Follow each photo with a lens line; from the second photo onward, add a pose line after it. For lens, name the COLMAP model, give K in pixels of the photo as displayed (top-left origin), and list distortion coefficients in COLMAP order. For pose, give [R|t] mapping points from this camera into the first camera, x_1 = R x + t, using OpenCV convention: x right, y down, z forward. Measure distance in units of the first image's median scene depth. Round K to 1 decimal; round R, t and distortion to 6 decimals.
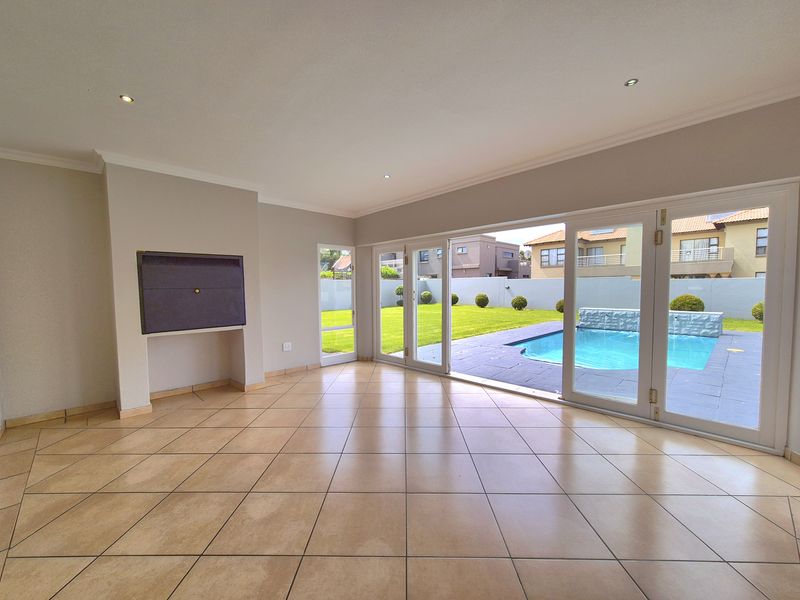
lens RADIAL K [[331.9, 0, 401.2], [0, 331.9, 302.2], [0, 0, 1]] dist [0.004771, 0.000762]
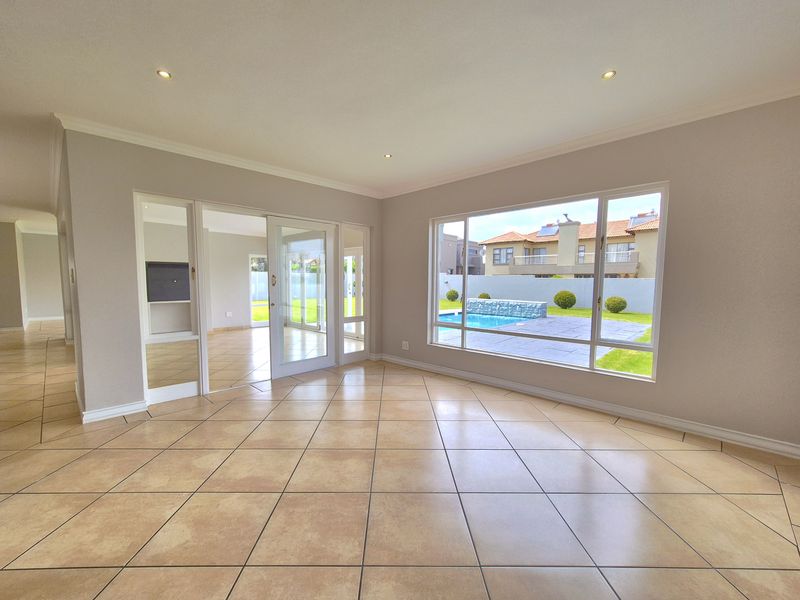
lens RADIAL K [[331.9, 0, 395.9], [0, 331.9, 303.9], [0, 0, 1]] dist [0.004771, 0.000762]
pose [[0.999781, 0.017263, 0.011863, 0.119447], [-0.017567, 0.999507, 0.026034, 0.004604], [-0.011407, -0.026236, 0.999591, -0.175157]]
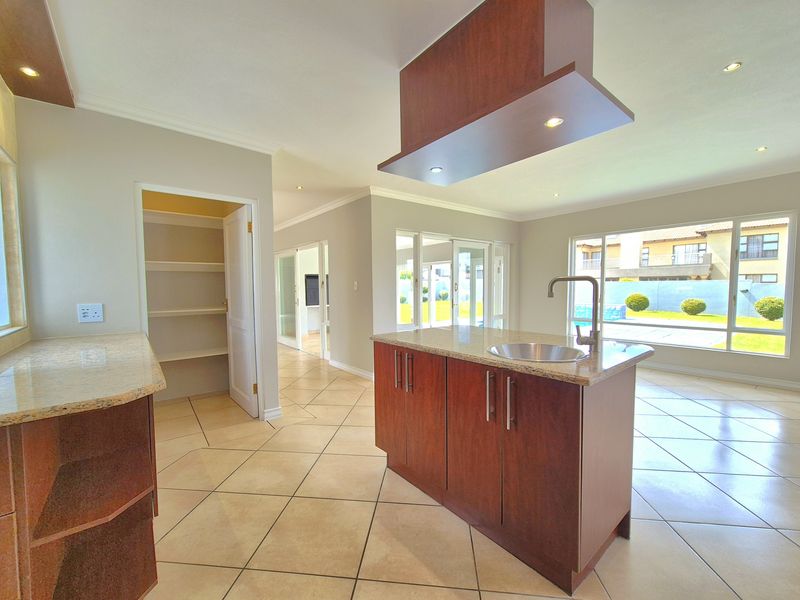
lens RADIAL K [[331.9, 0, 400.0], [0, 331.9, 303.8], [0, 0, 1]] dist [0.004771, 0.000762]
pose [[0.995694, 0.006040, -0.092501, 0.032053], [-0.005441, 0.999963, 0.006723, 0.008774], [0.092539, -0.006191, 0.995690, -0.243234]]
